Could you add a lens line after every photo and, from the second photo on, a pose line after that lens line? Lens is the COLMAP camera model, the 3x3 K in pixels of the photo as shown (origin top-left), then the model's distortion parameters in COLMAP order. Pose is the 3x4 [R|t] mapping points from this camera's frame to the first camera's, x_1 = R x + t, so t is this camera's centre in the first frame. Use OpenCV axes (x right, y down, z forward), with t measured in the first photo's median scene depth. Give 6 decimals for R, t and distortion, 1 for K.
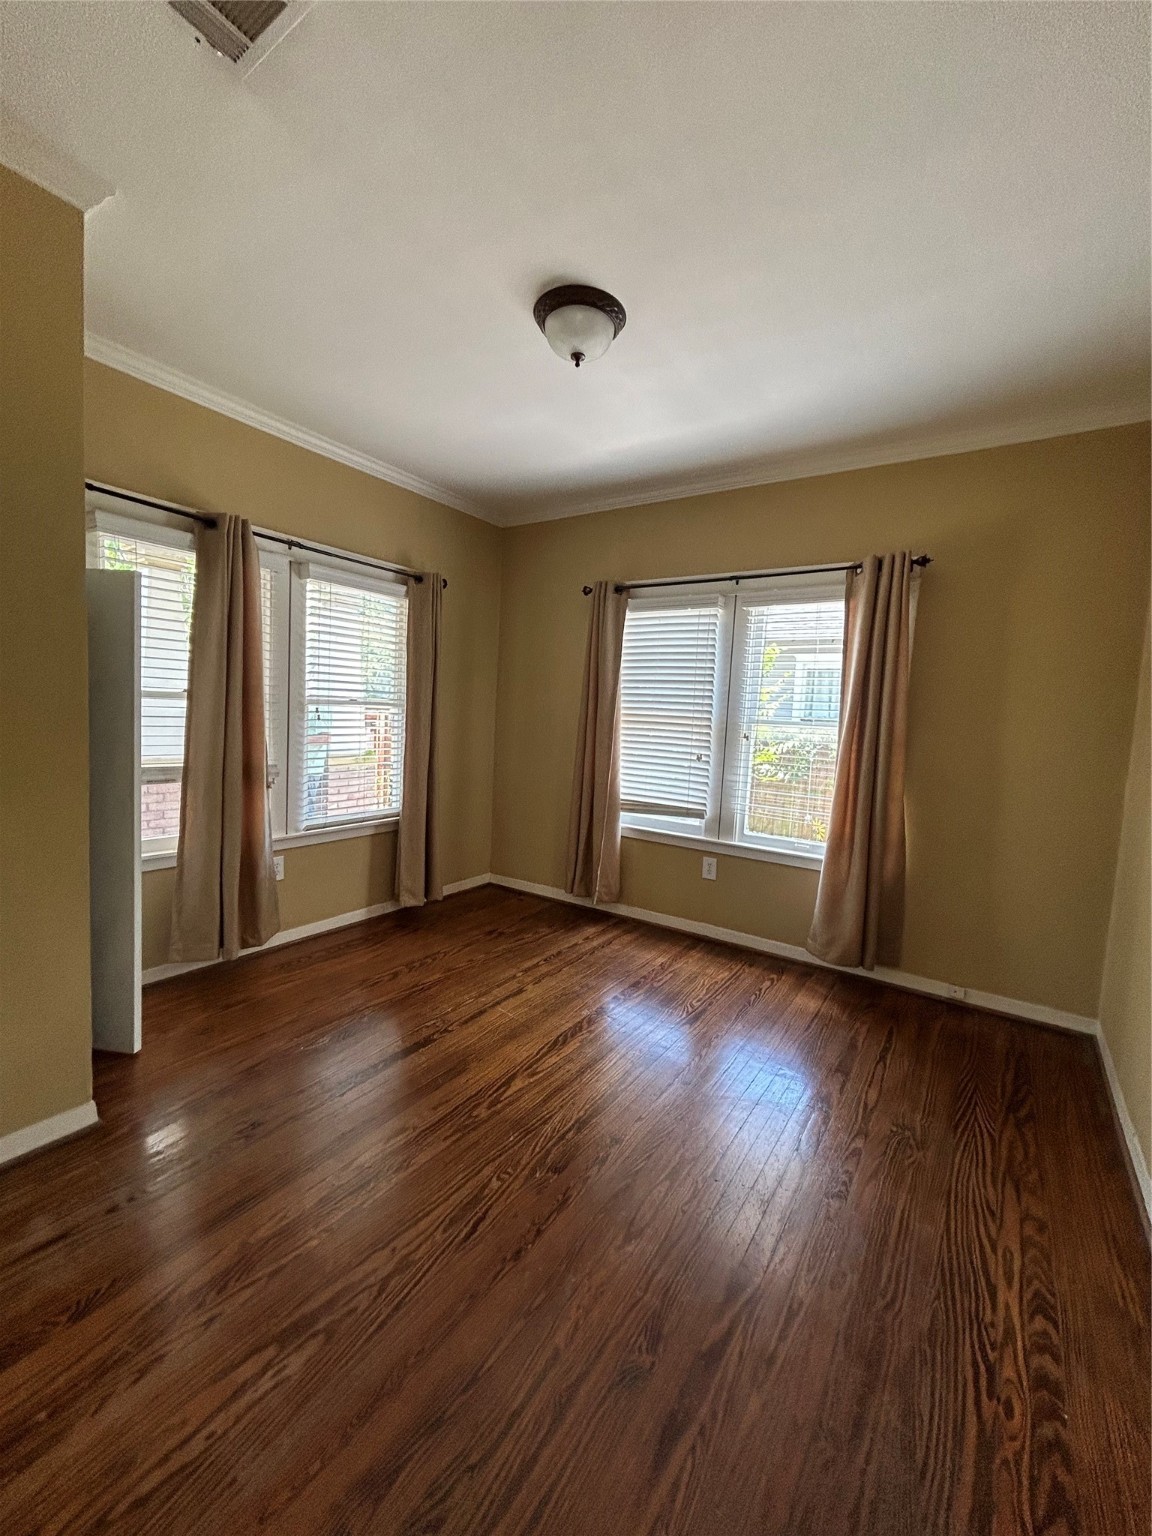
lens RADIAL K [[634.1, 0, 576.0], [0, 634.1, 768.0], [0, 0, 1]] dist [-0.000700, -0.000018]
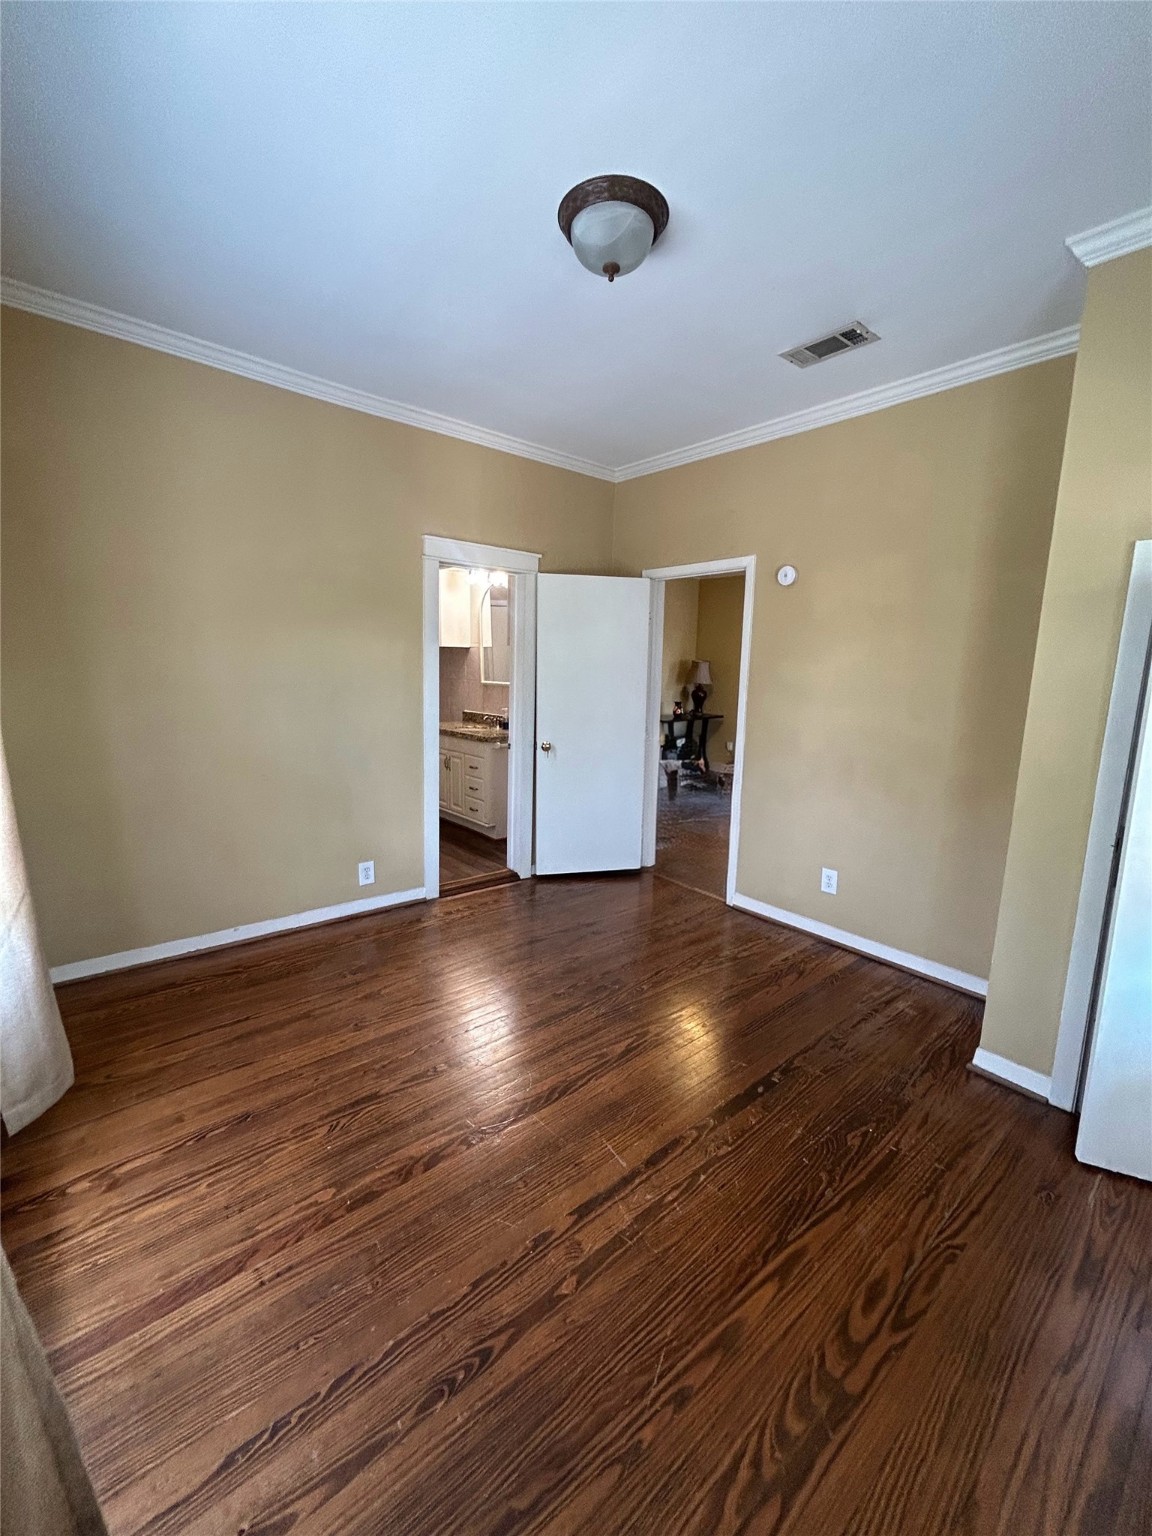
lens RADIAL K [[634.1, 0, 576.0], [0, 634.1, 768.0], [0, 0, 1]] dist [-0.000700, -0.000018]
pose [[-0.961076, -0.117296, 0.250150, -0.182639], [-0.051260, 0.965388, 0.255732, -0.167764], [-0.271488, 0.232955, -0.933823, 1.485684]]
